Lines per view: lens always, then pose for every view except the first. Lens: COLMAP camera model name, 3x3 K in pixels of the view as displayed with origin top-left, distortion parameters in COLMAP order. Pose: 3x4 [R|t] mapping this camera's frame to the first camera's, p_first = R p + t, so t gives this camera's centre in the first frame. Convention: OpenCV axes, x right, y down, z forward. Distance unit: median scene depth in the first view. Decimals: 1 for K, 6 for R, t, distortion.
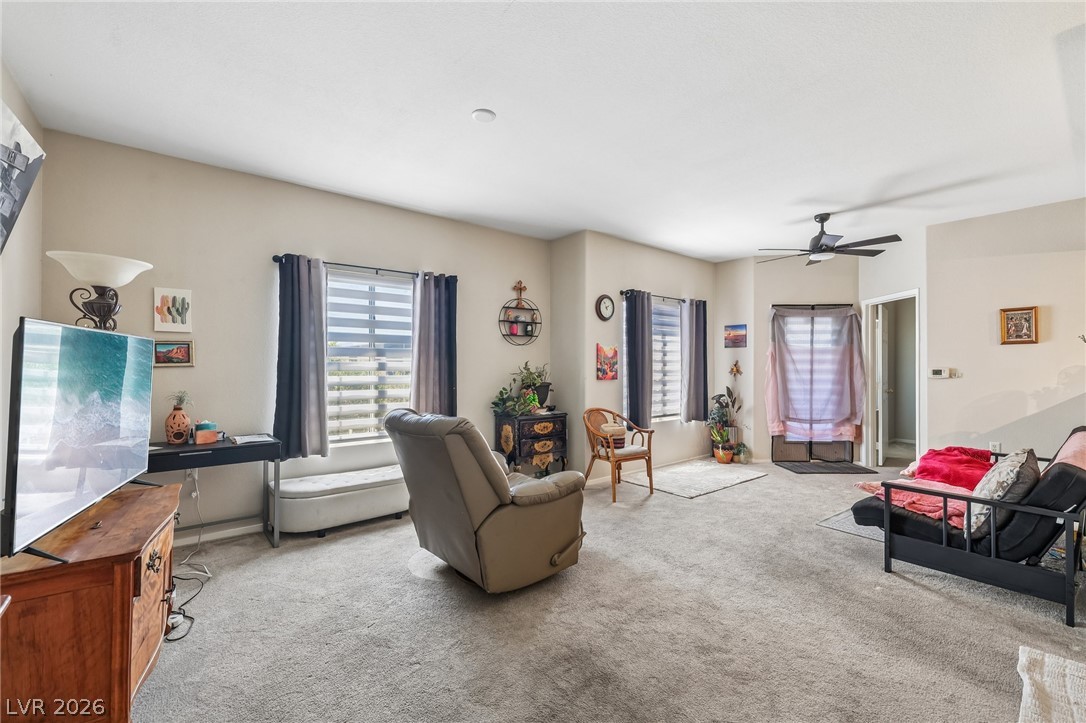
lens RADIAL K [[462.6, 0, 545.8], [0, 462.6, 367.4], [0, 0, 1]] dist [0.003494, 0.000479]
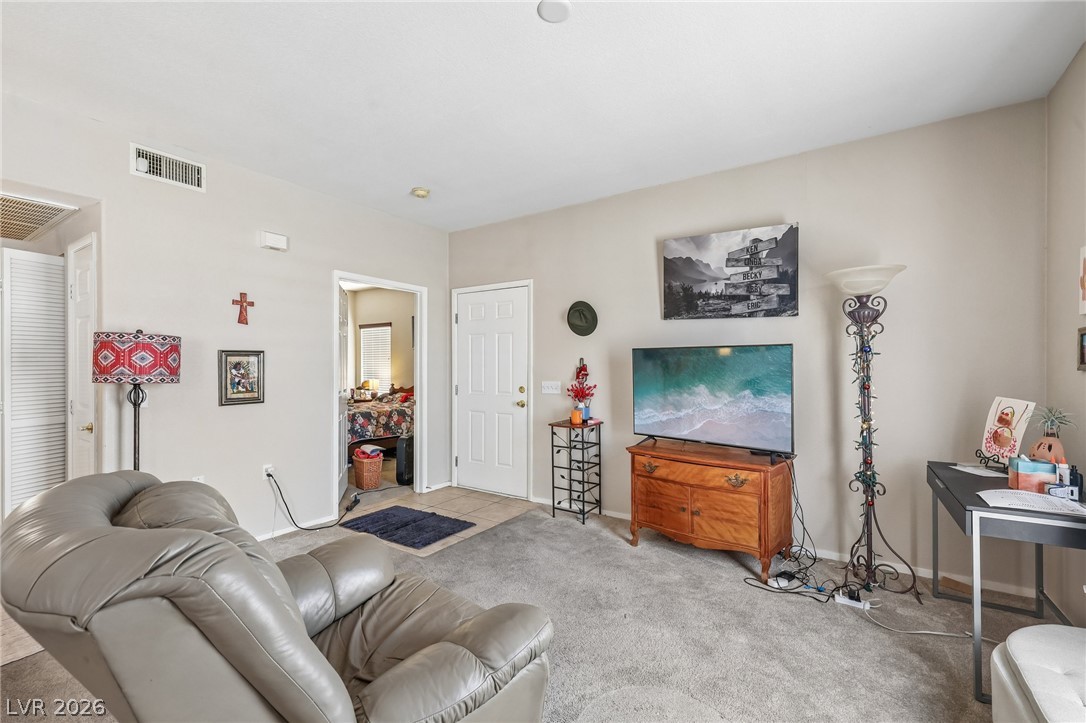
lens RADIAL K [[462.0, 0, 531.1], [0, 462.0, 362.2], [0, 0, 1]] dist [-0.001901, -0.000165]
pose [[-0.958767, 0.000065, -0.284195, 0.053937], [-0.000456, 0.999998, 0.001767, -0.007693], [0.284194, 0.001824, -0.958765, 0.859414]]
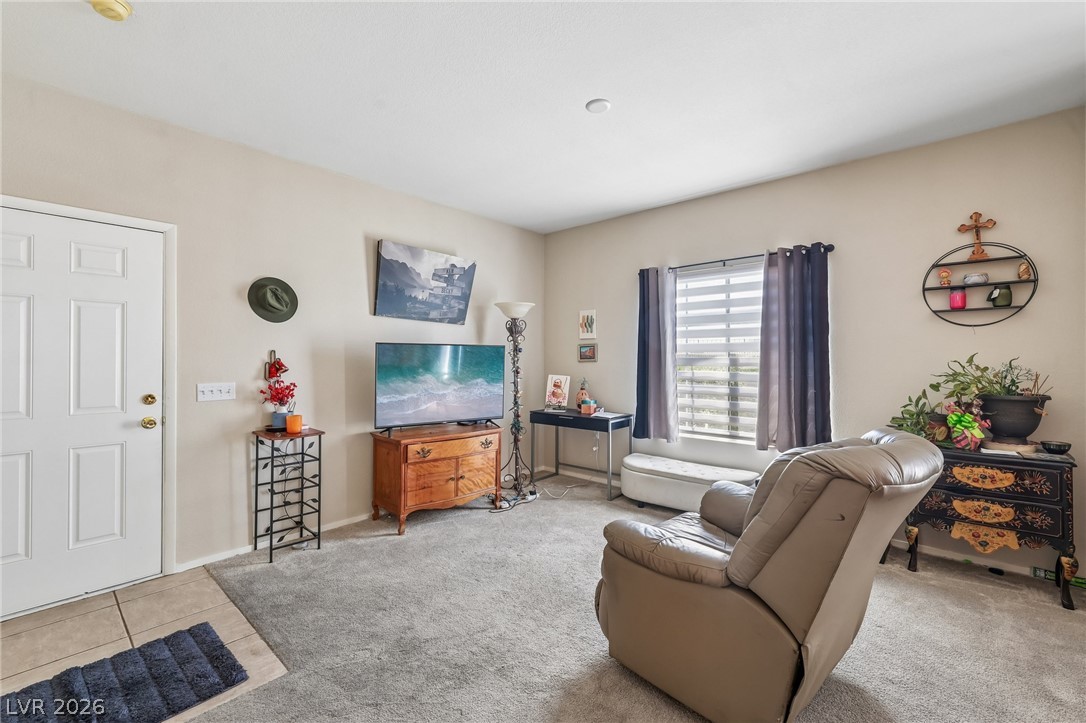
lens RADIAL K [[457.4, 0, 539.4], [0, 457.4, 357.4], [0, 0, 1]] dist [0.000523, 0.000453]
pose [[0.155241, -0.005955, -0.987859, 0.412830], [-0.006008, 0.999958, -0.006973, -0.001920], [0.987858, 0.007017, 0.155199, 0.378740]]
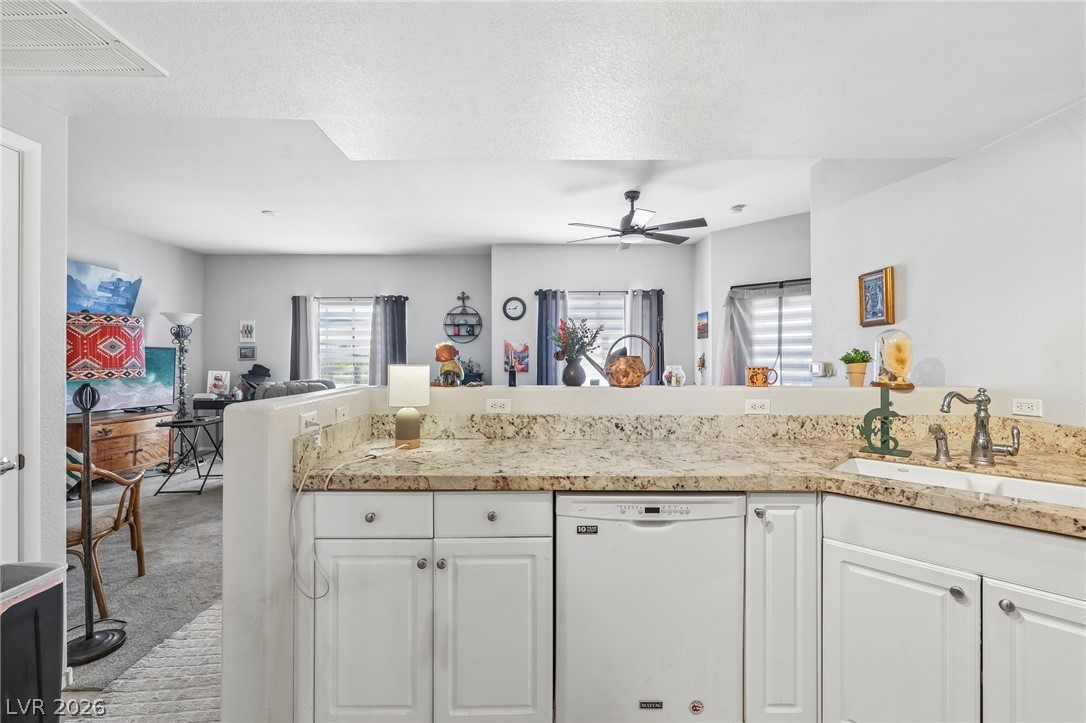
lens RADIAL K [[457.4, 0, 539.4], [0, 457.4, 357.4], [0, 0, 1]] dist [0.000523, 0.000453]
pose [[0.773278, -0.003083, -0.634060, 0.886123], [-0.002571, 0.999965, -0.007998, 0.000409], [0.634062, 0.007815, 0.773242, 0.169122]]
